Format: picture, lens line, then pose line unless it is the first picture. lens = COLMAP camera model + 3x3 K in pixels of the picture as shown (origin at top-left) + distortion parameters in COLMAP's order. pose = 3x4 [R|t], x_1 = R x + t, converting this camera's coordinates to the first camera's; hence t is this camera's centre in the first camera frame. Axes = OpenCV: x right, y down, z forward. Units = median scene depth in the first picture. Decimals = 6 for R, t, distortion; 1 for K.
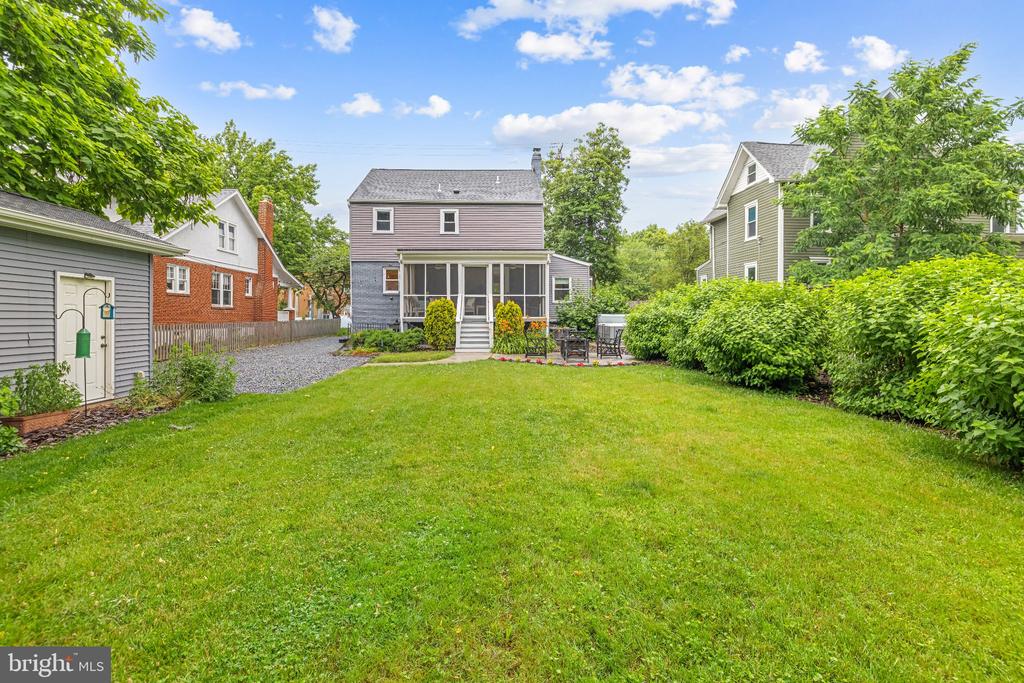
lens RADIAL K [[466.2, 0, 511.8], [0, 466.2, 315.5], [0, 0, 1]] dist [0.018543, -0.000009]
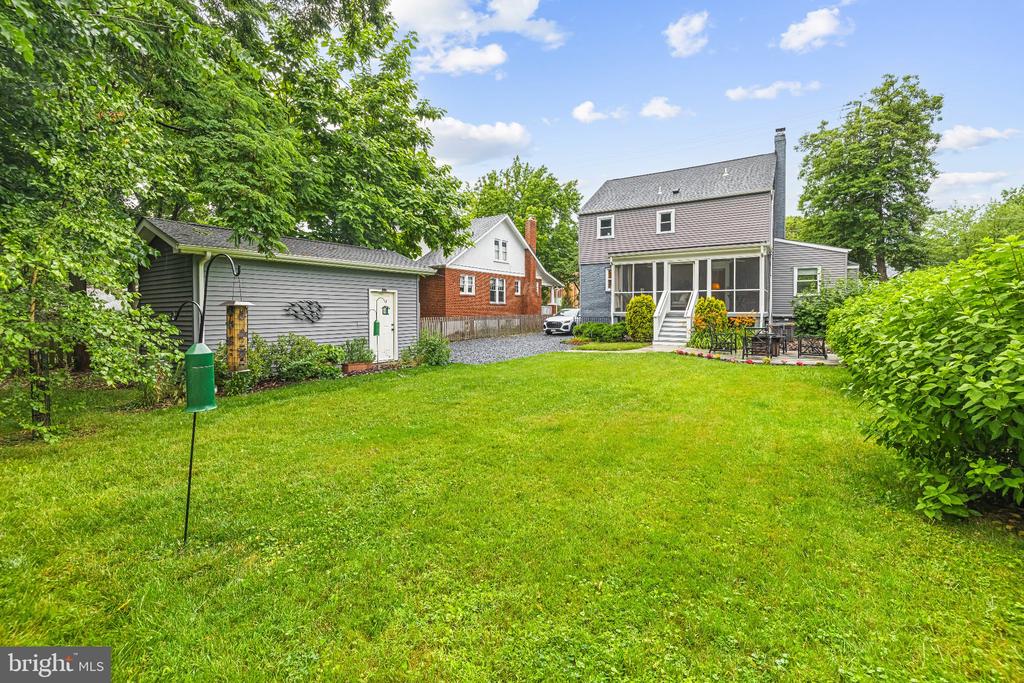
lens RADIAL K [[437.6, 0, 500.6], [0, 437.6, 308.1], [0, 0, 1]] dist [0.000433, -0.000017]
pose [[0.830223, -0.002879, -0.557424, 0.119608], [0.001958, 0.999996, -0.002248, -0.003479], [0.557428, 0.000774, 0.830225, -0.038343]]
